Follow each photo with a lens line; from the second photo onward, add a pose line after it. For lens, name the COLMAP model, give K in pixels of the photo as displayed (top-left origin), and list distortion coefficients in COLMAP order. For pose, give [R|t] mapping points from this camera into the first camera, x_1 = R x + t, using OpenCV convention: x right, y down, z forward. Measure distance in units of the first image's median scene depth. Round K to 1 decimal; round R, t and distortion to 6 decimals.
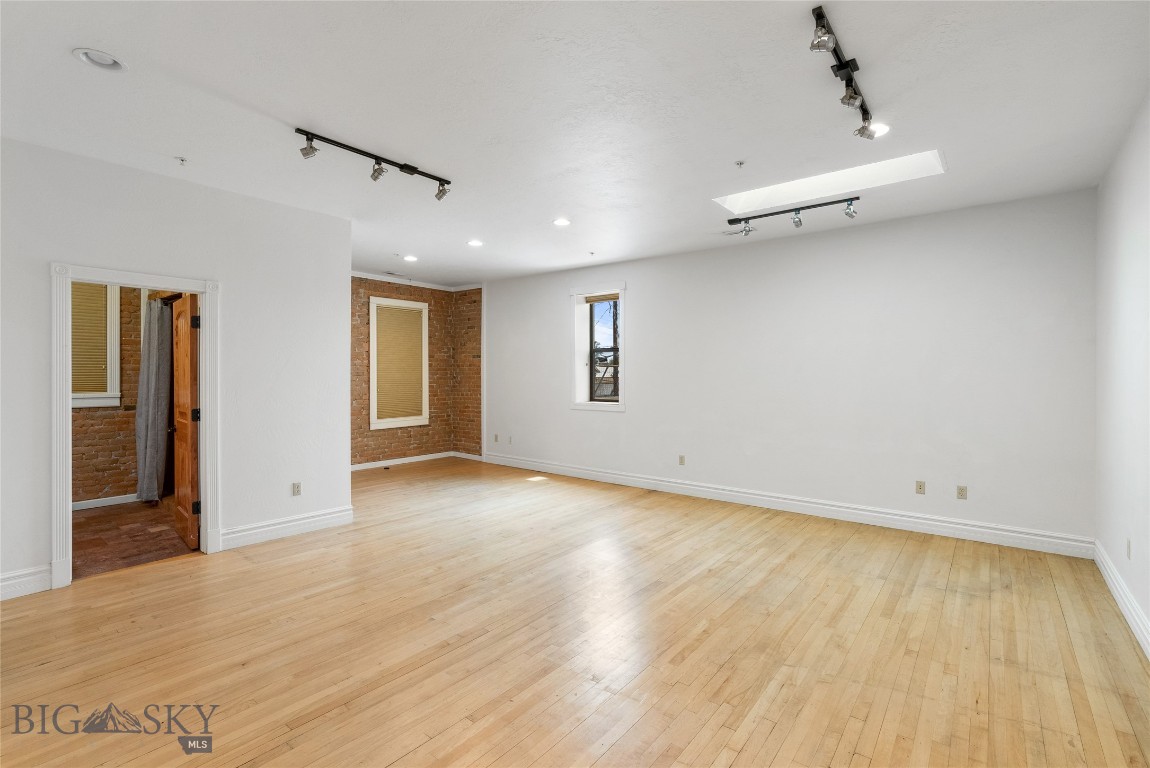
lens RADIAL K [[517.8, 0, 575.0], [0, 517.8, 384.0], [0, 0, 1]] dist [-0.001984, -0.000226]
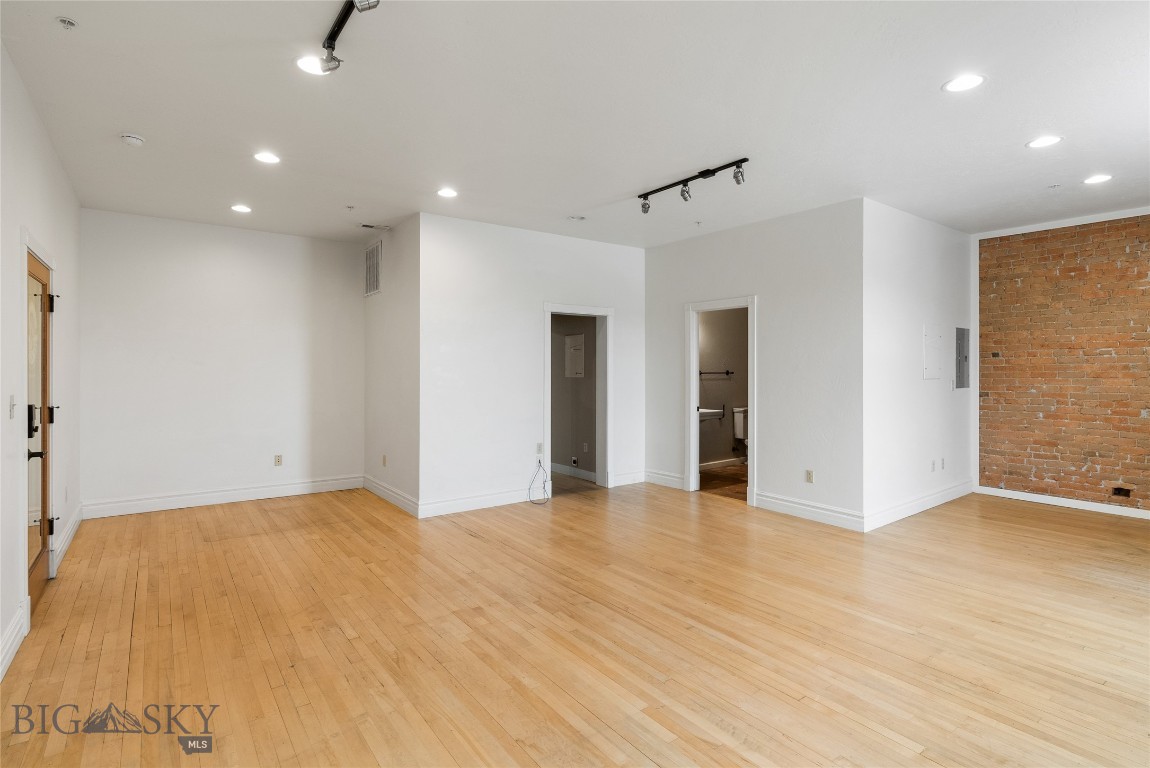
lens RADIAL K [[570.0, 0, 582.2], [0, 570.0, 360.4], [0, 0, 1]] dist [-0.001253, -0.000028]
pose [[-0.248965, -0.018134, -0.968343, 0.586279], [-0.018263, 0.999735, -0.014026, -0.005903], [0.968340, 0.014193, -0.249230, 0.703495]]
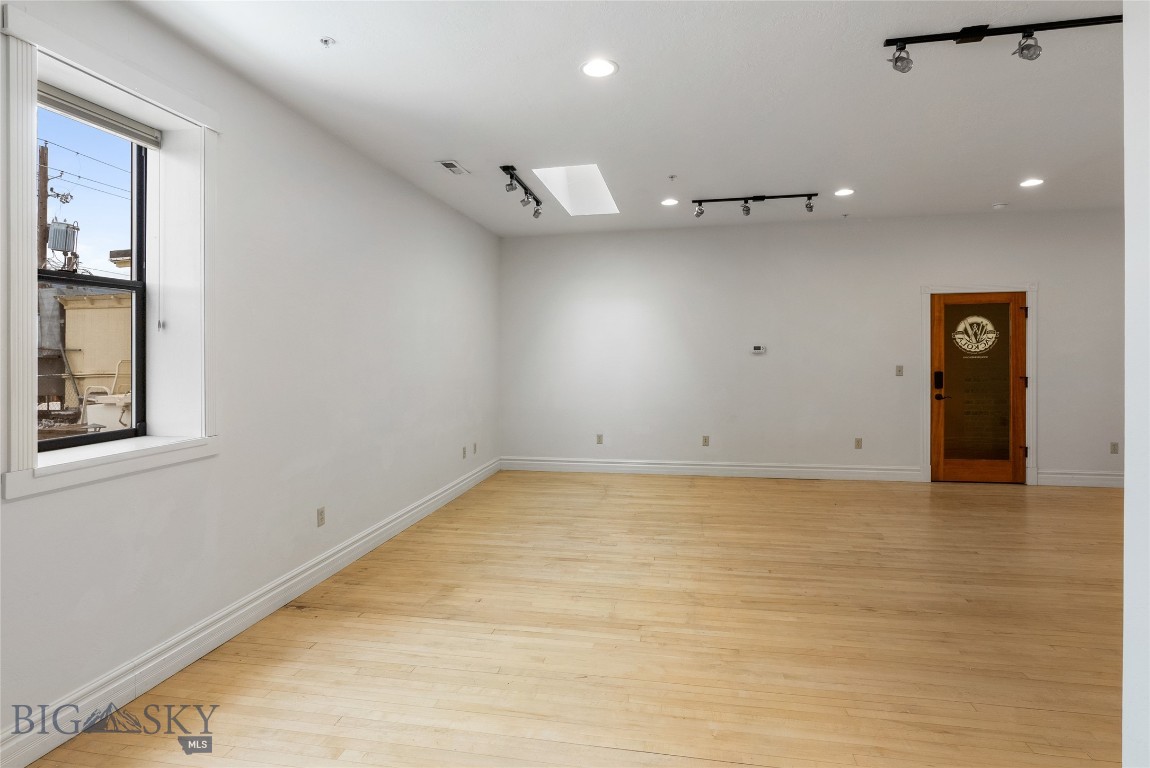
lens RADIAL K [[570.0, 0, 582.2], [0, 570.0, 360.4], [0, 0, 1]] dist [-0.001253, -0.000028]
pose [[-0.476124, -0.005924, 0.879358, -0.478892], [0.019184, 0.999669, 0.017122, -0.014803], [-0.879169, 0.025022, -0.475853, 1.178610]]
